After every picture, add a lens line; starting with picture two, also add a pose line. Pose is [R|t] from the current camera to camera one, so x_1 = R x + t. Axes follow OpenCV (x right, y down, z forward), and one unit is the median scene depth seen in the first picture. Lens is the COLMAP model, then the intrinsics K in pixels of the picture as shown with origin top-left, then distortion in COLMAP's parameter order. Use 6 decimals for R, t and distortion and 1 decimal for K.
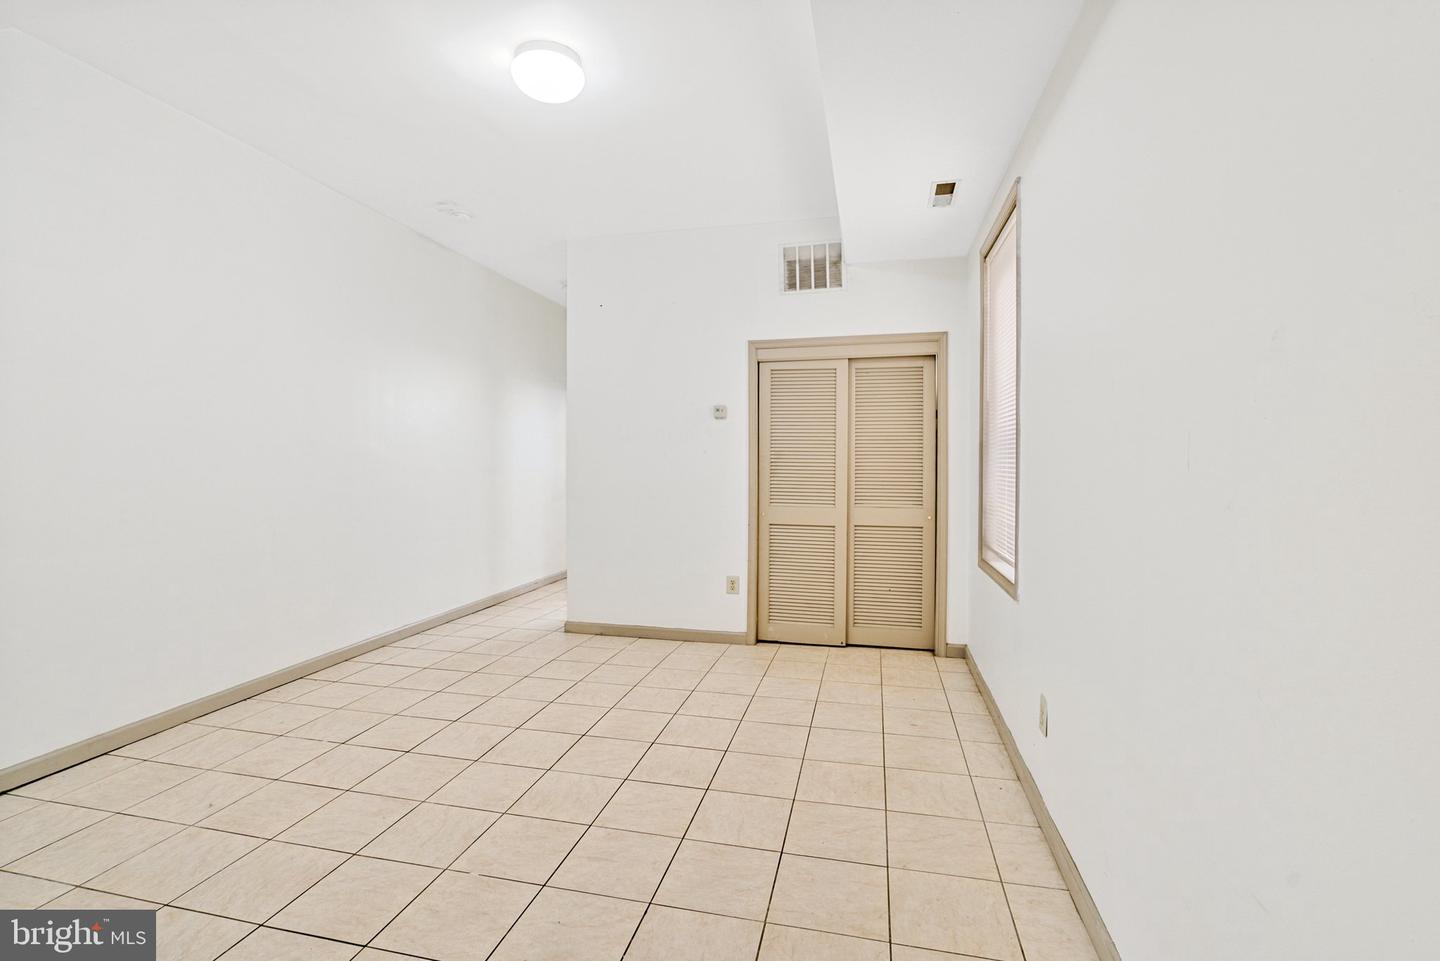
lens RADIAL K [[672.6, 0, 730.8], [0, 672.6, 463.5], [0, 0, 1]] dist [-0.004169, 0.000097]
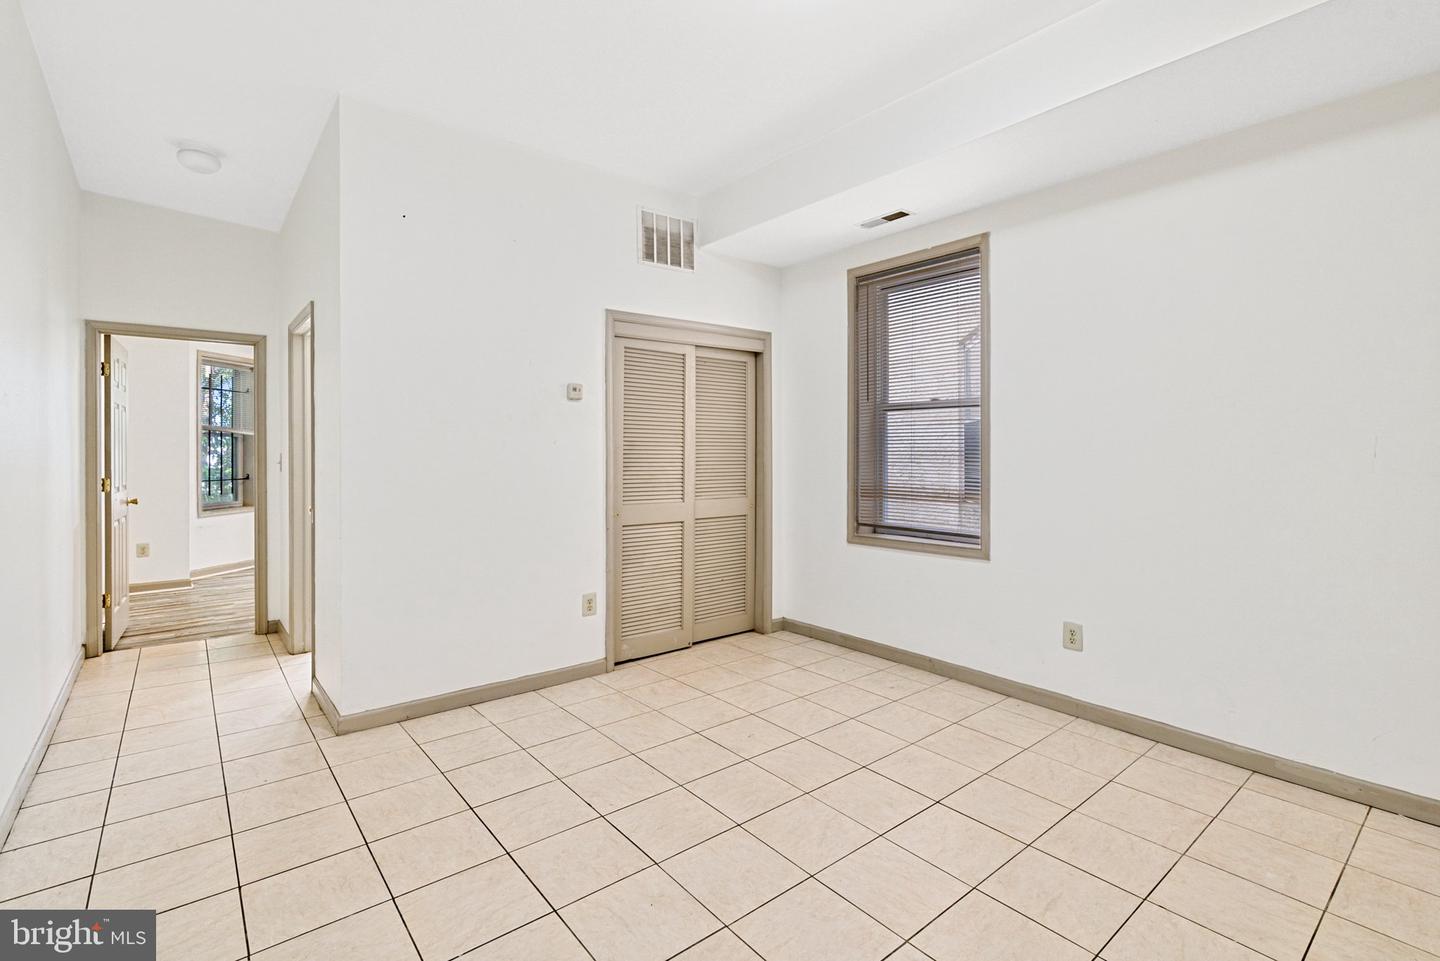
lens RADIAL K [[672.6, 0, 700.8], [0, 672.6, 452.7], [0, 0, 1]] dist [-0.004169, 0.000097]
pose [[0.608365, -0.005101, 0.793641, -0.579598], [0.006595, 0.999977, 0.001372, -0.004164], [-0.793630, 0.004399, 0.608385, 0.407645]]
